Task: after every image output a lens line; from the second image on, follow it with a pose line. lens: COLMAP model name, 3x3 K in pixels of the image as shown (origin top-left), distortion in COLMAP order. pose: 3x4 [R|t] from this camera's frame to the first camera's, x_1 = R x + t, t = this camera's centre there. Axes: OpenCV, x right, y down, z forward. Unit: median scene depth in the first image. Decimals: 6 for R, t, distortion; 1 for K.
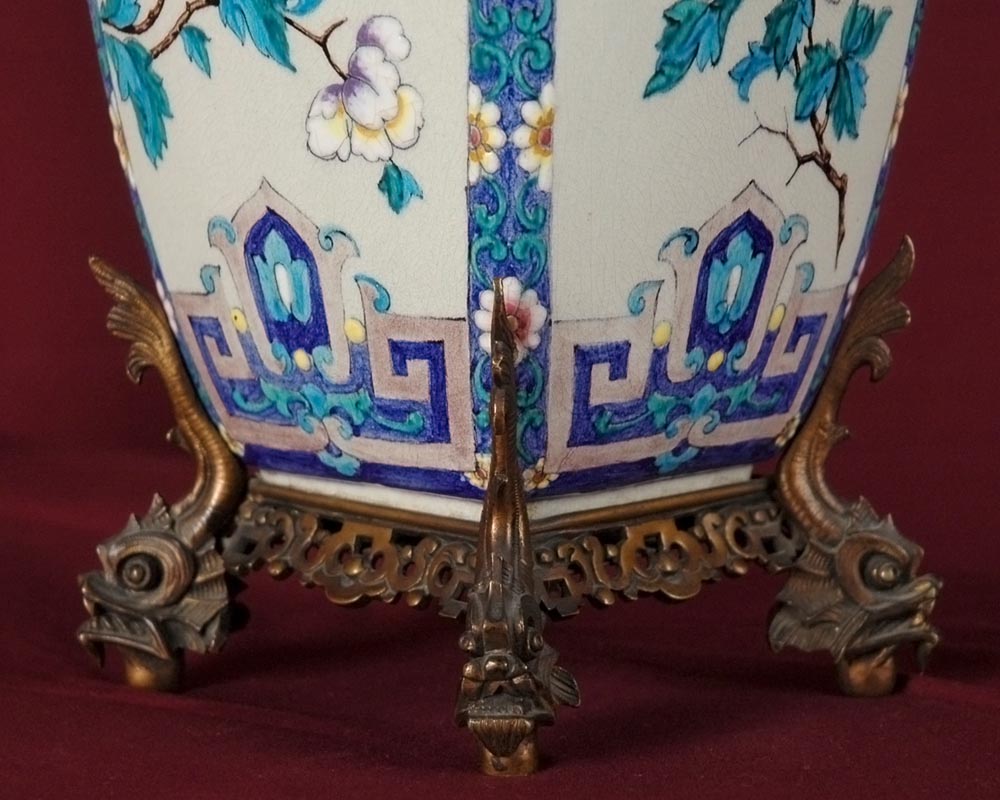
lens RADIAL K [[3732.4, 0, 500.0], [0, 3732.4, 400.0], [0, 0, 1]] dist [0.218336, 2.684282]
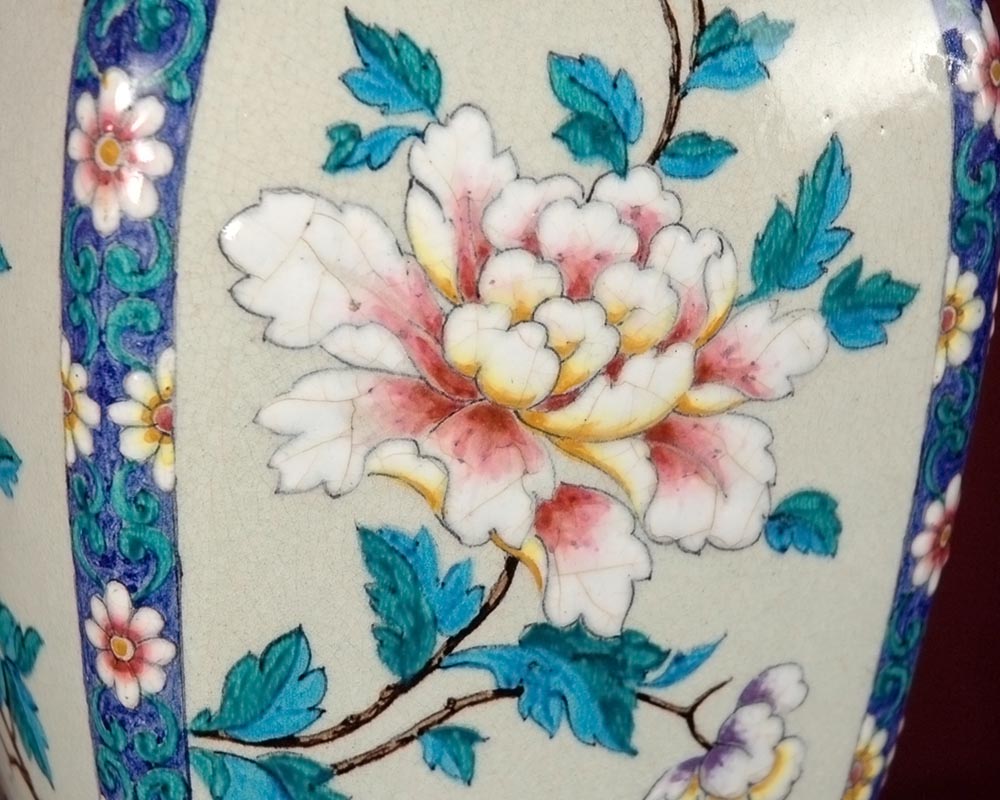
lens RADIAL K [[3671.9, 0, 499.9], [0, 3671.9, 348.2], [0, 0, 1]] dist [0.054085, -0.305603]
pose [[0.444636, -0.243798, 0.861894, -0.663242], [0.088964, 0.969508, 0.228343, -0.328178], [-0.891282, -0.024852, 0.452768, 0.672210]]
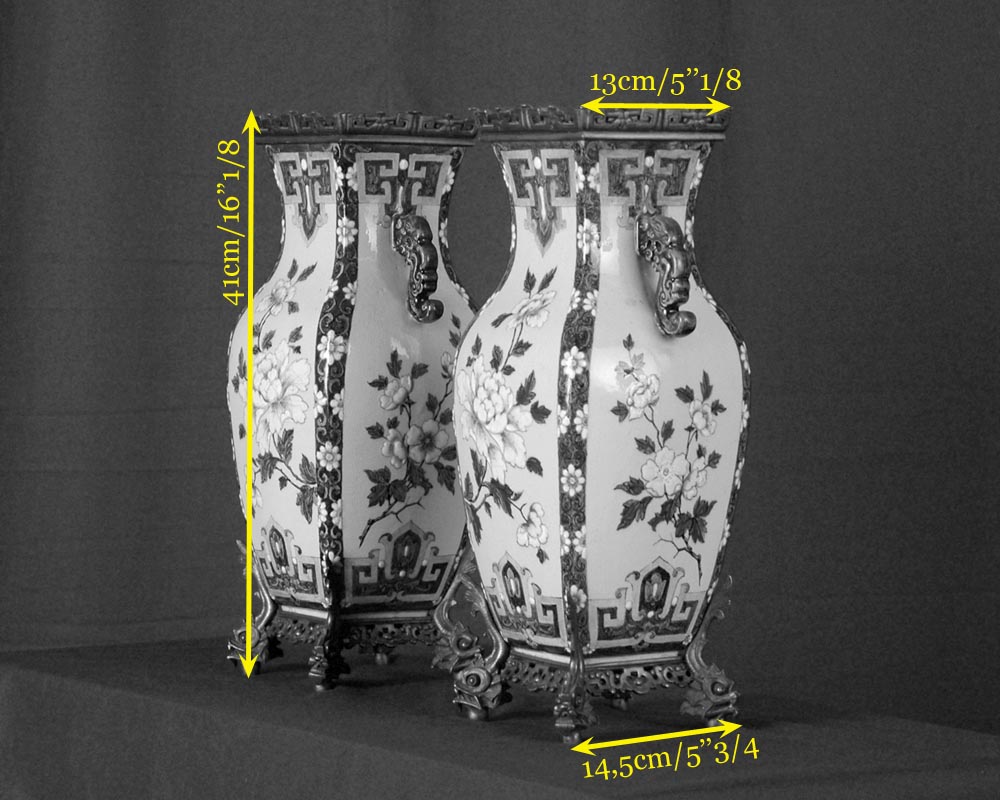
lens RADIAL K [[3822.1, 0, 500.0], [0, 3822.1, 400.0], [0, 0, 1]] dist [0.168775, 0.663786]
pose [[0.977007, 0.020351, -0.212235, 0.601447], [-0.035984, 0.996894, -0.070060, 0.038552], [0.210150, 0.076086, 0.974704, -2.103900]]
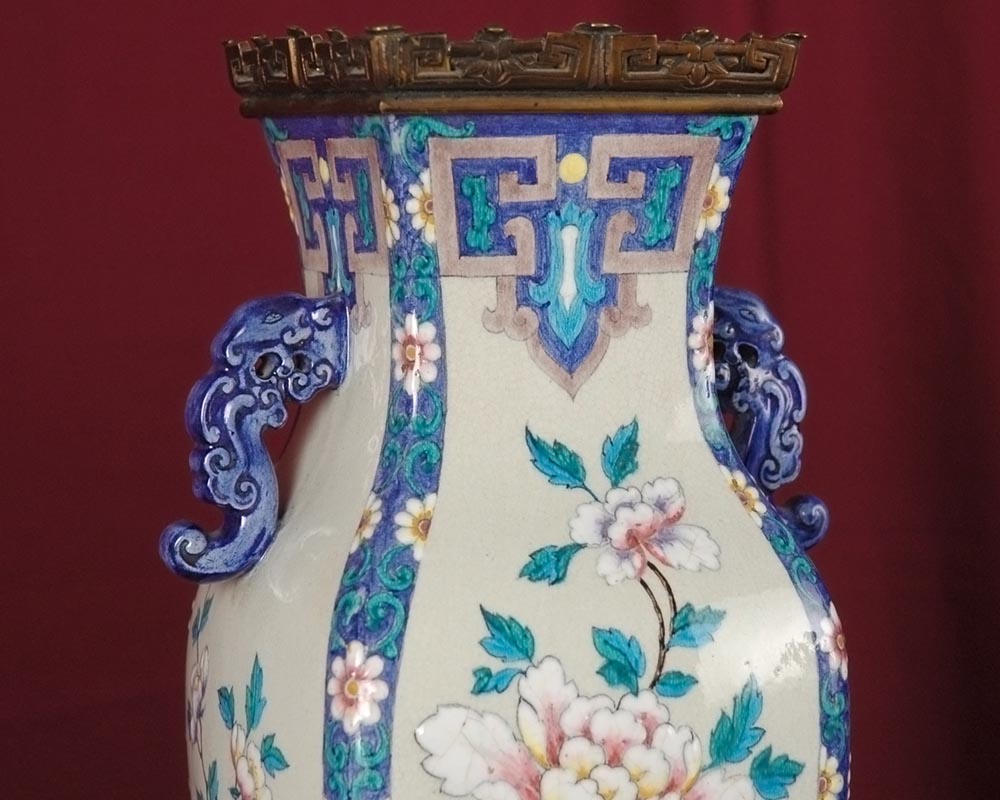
lens RADIAL K [[3441.3, 0, 500.4], [0, 3441.3, 355.1], [0, 0, 1]] dist [0.075259, 0.626953]
pose [[0.411578, -0.038994, 0.910540, -1.106457], [0.121383, 0.992529, -0.012362, -0.305447], [-0.903255, 0.115612, 0.413236, 0.518562]]
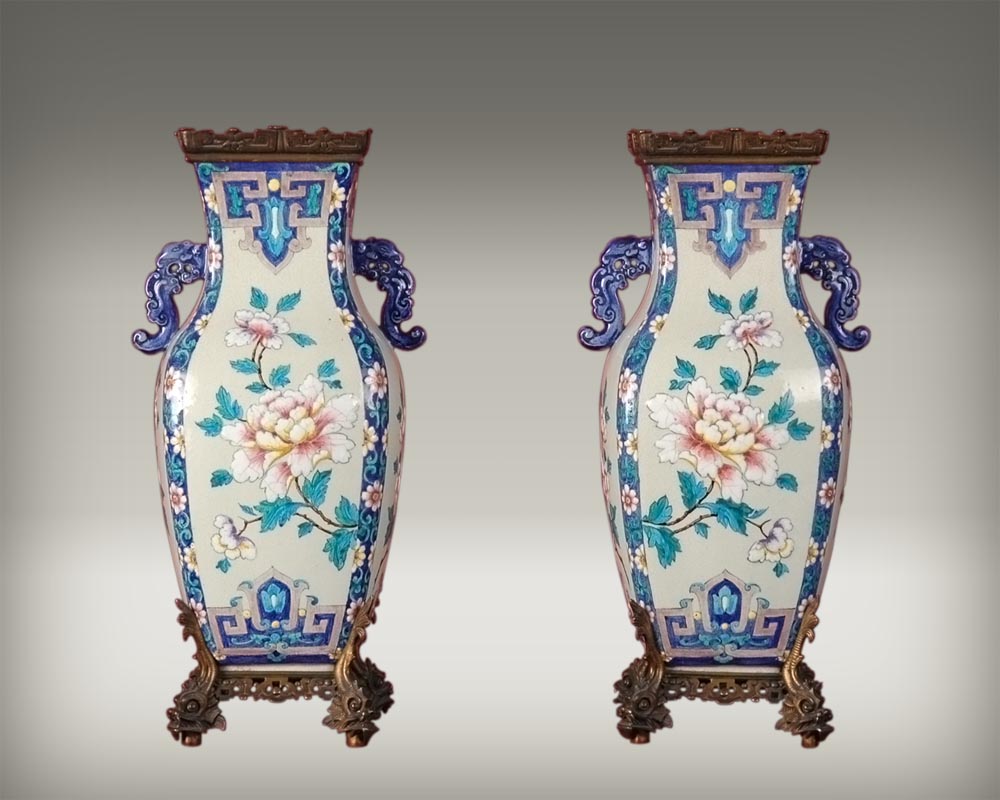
lens RADIAL K [[3230.0, 0, 500.0], [0, 3230.0, 400.0], [0, 0, 1]] dist [0.076909, 0.301555]
pose [[0.716838, -0.031717, 0.696518, -2.077649], [0.083835, 0.995638, -0.040943, -0.105020], [-0.692182, 0.087743, 0.716370, -0.829453]]
